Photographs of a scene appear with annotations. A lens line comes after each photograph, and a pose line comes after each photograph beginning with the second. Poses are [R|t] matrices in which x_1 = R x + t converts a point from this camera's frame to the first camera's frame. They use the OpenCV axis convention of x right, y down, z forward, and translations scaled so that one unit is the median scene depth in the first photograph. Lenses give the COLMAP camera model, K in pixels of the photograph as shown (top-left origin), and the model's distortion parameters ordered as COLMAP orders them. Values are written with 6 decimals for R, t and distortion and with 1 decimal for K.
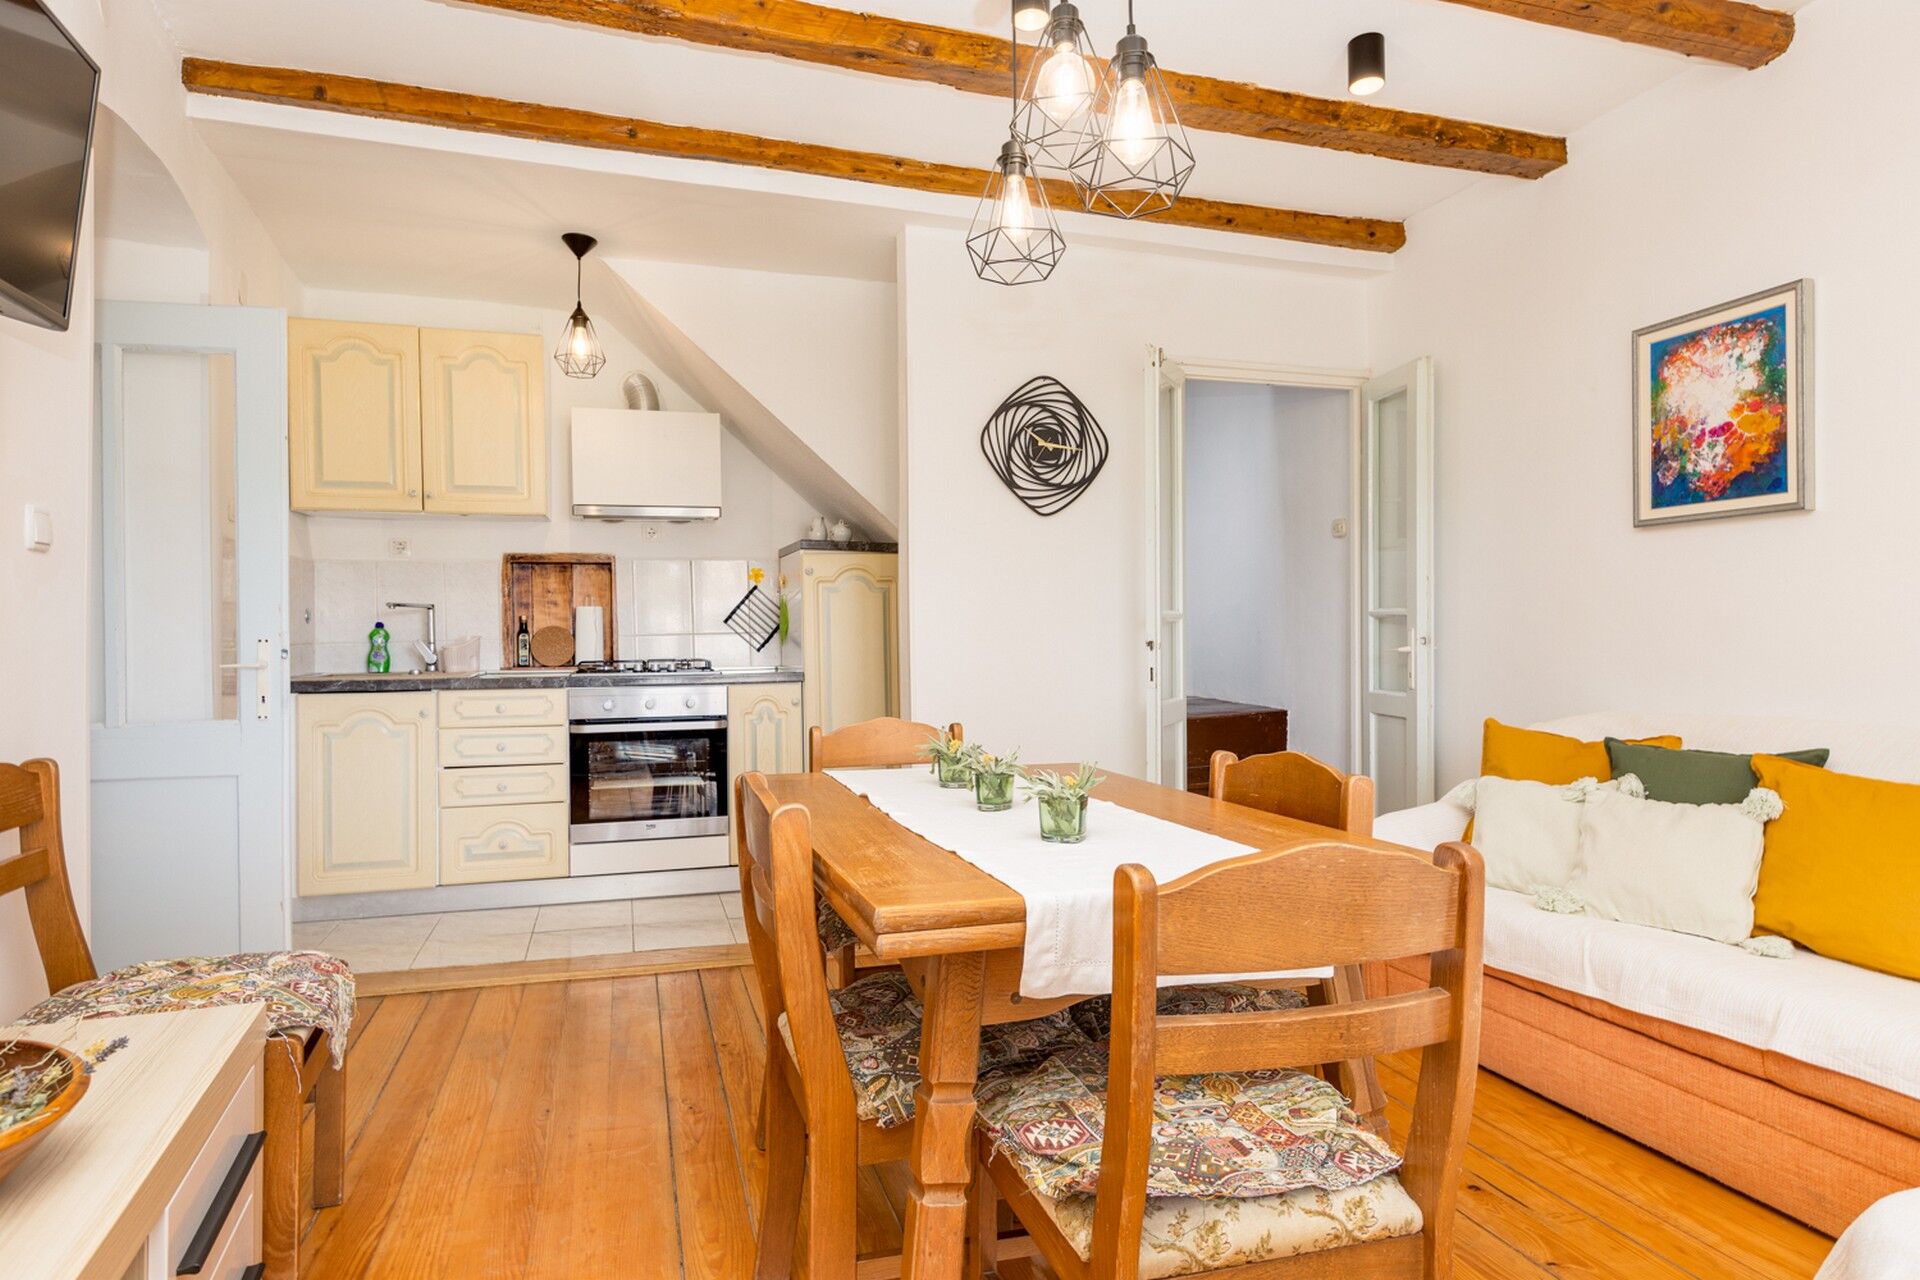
lens RADIAL K [[1052.8, 0, 945.7], [0, 1052.8, 641.6], [0, 0, 1]] dist [0.002336, 0.000679]
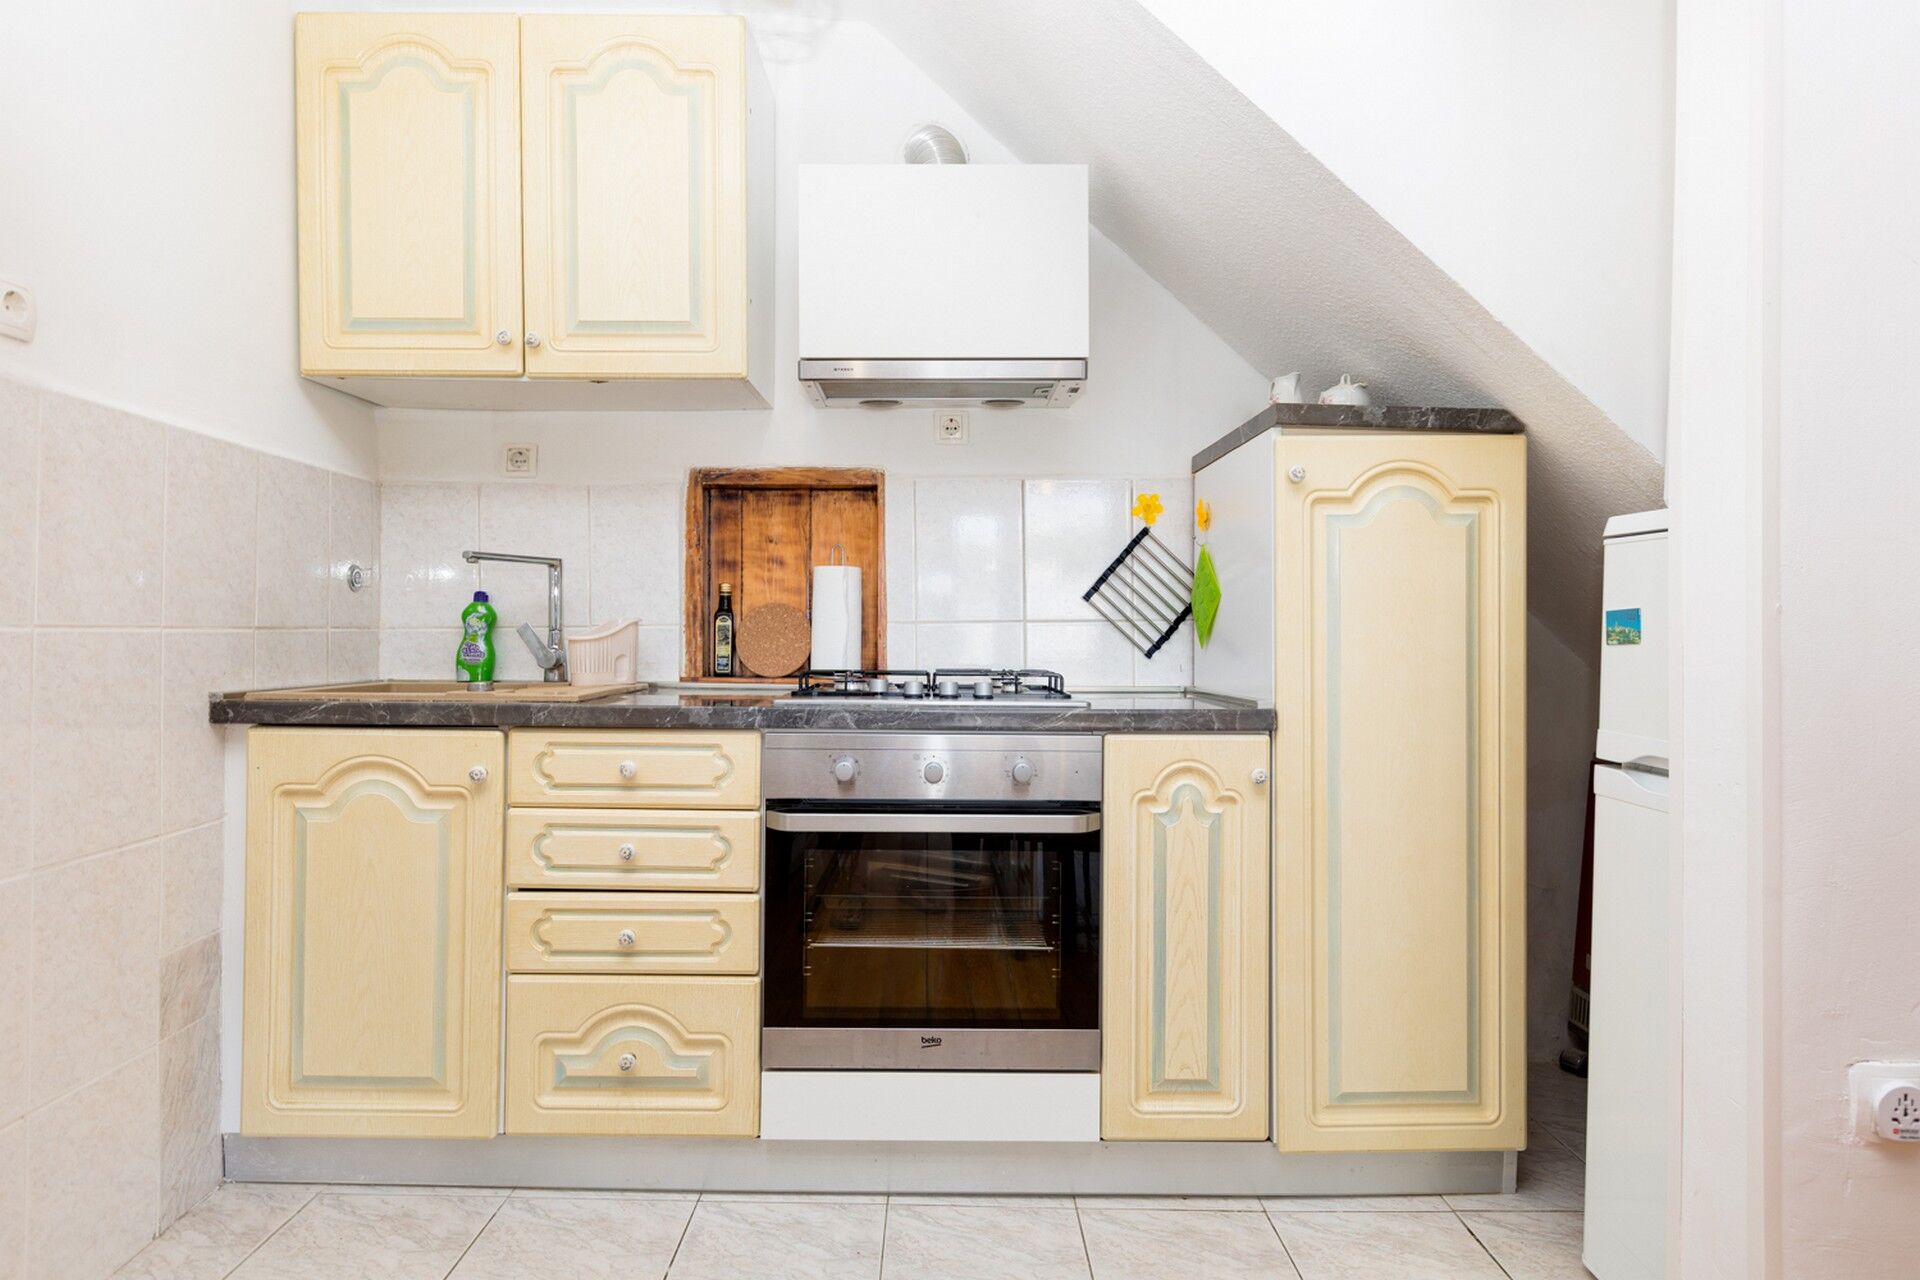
lens RADIAL K [[1052.8, 0, 945.7], [0, 1052.8, 641.6], [0, 0, 1]] dist [0.002336, 0.000679]
pose [[0.955928, 0.018366, -0.293025, -0.132154], [-0.018055, 0.999830, 0.003764, 0.001897], [0.293044, 0.001692, 0.956097, 0.520848]]
